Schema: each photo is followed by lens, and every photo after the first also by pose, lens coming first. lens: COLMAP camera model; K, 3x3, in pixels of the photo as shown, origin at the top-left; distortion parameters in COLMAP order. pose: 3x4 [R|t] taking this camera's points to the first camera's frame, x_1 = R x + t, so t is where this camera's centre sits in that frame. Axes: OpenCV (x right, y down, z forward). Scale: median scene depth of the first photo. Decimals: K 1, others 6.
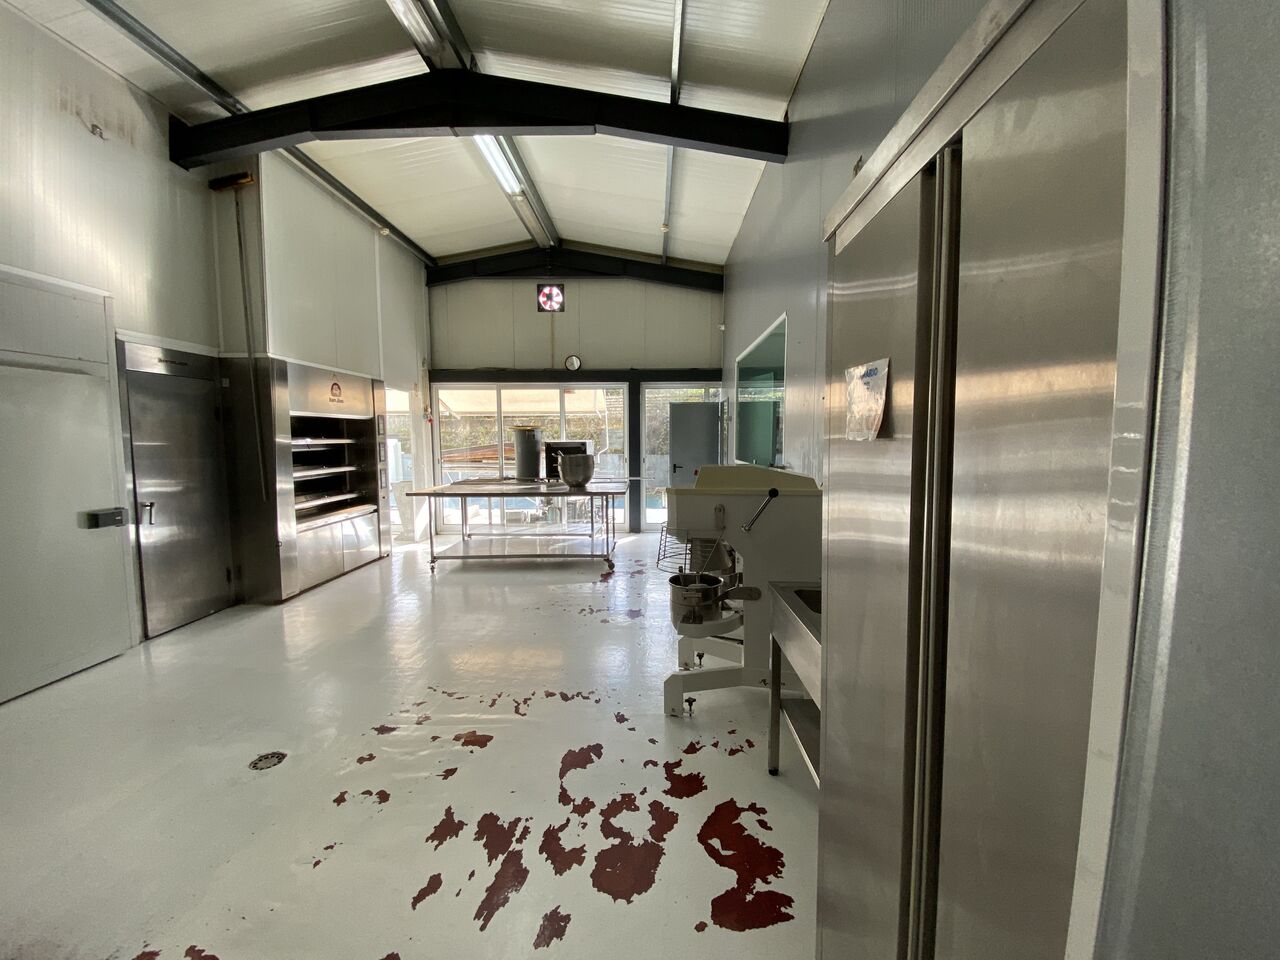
lens RADIAL K [[528.0, 0, 643.3], [0, 528.0, 477.7], [0, 0, 1]] dist [-0.010756, -0.000993]
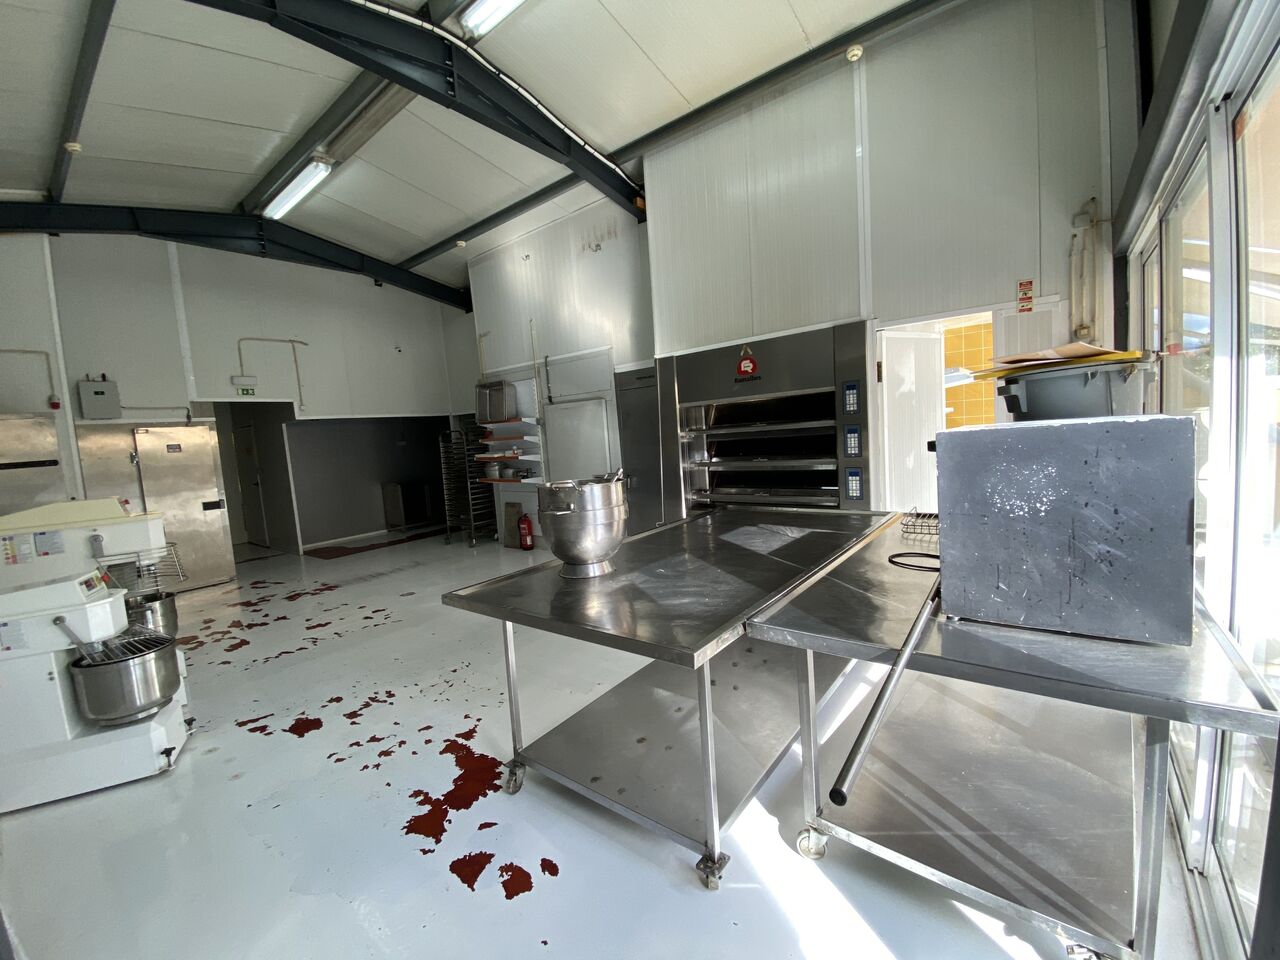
lens RADIAL K [[528.0, 0, 647.6], [0, 528.0, 477.9], [0, 0, 1]] dist [-0.010756, -0.000993]
pose [[-0.598519, 0.120214, -0.792038, 0.381102], [0.012164, 0.989927, 0.141057, -0.253769], [0.801017, 0.074791, -0.593952, 3.102495]]
